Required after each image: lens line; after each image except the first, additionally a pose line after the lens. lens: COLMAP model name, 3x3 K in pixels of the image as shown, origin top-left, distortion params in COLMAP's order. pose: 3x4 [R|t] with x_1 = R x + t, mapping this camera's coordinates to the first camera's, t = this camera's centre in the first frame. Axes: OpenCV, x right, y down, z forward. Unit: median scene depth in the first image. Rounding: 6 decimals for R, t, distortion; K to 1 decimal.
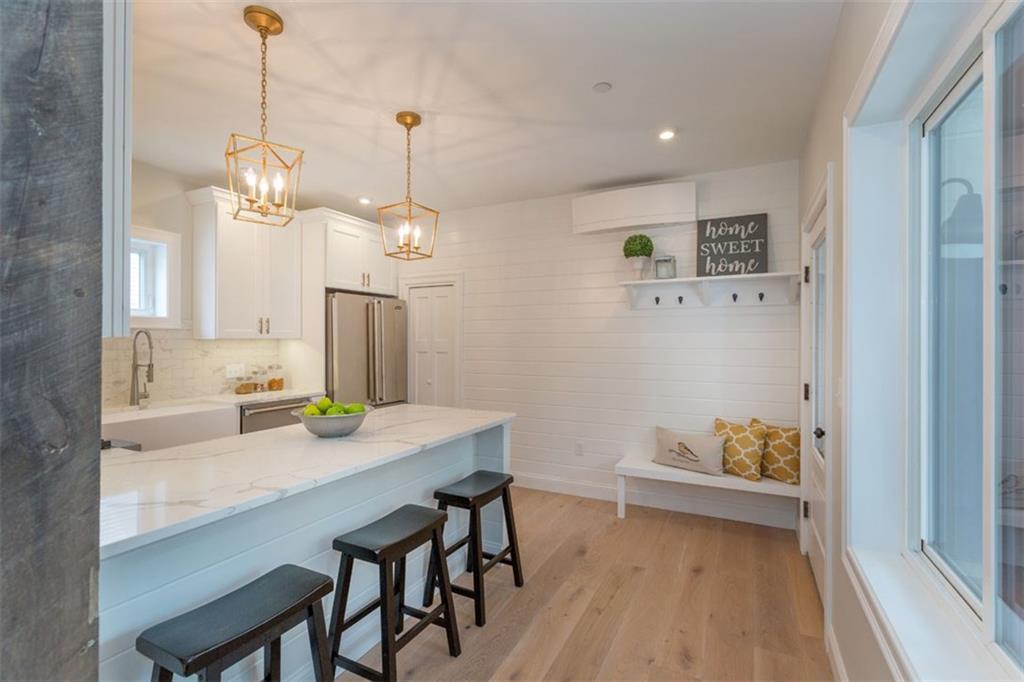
lens RADIAL K [[464.1, 0, 520.9], [0, 464.1, 339.8], [0, 0, 1]] dist [0.002328, -0.000376]
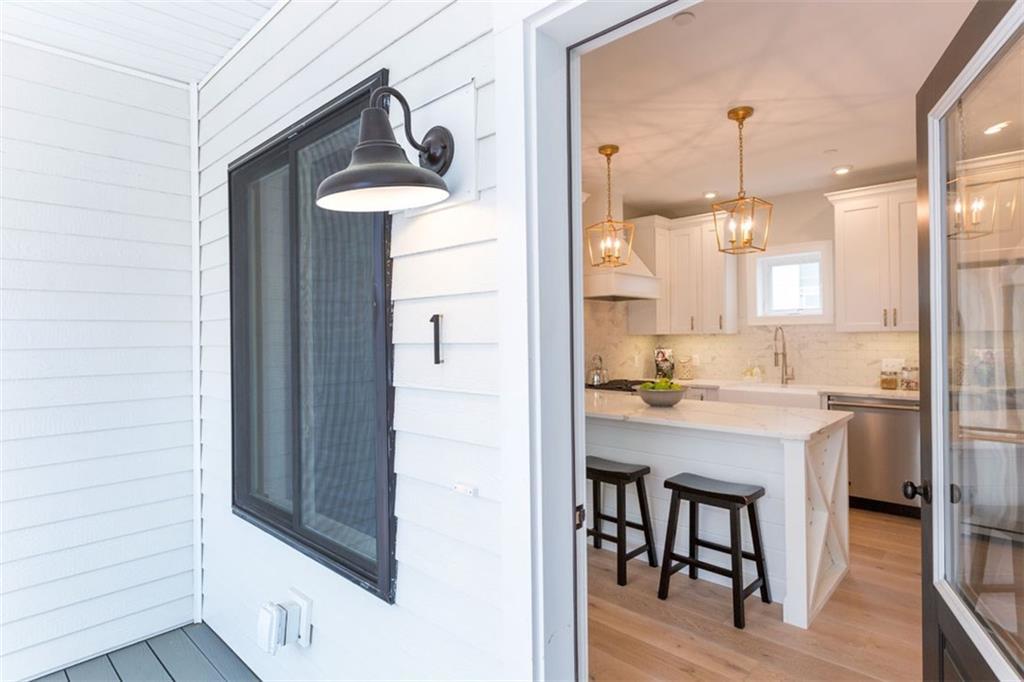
lens RADIAL K [[551.7, 0, 515.0], [0, 551.7, 336.9], [0, 0, 1]] dist [-0.004671, 0.000471]
pose [[-0.297729, 0.003913, -0.954642, 1.004874], [0.013297, 0.999912, -0.000049, -0.002271], [0.954558, -0.012709, -0.297755, 0.860235]]
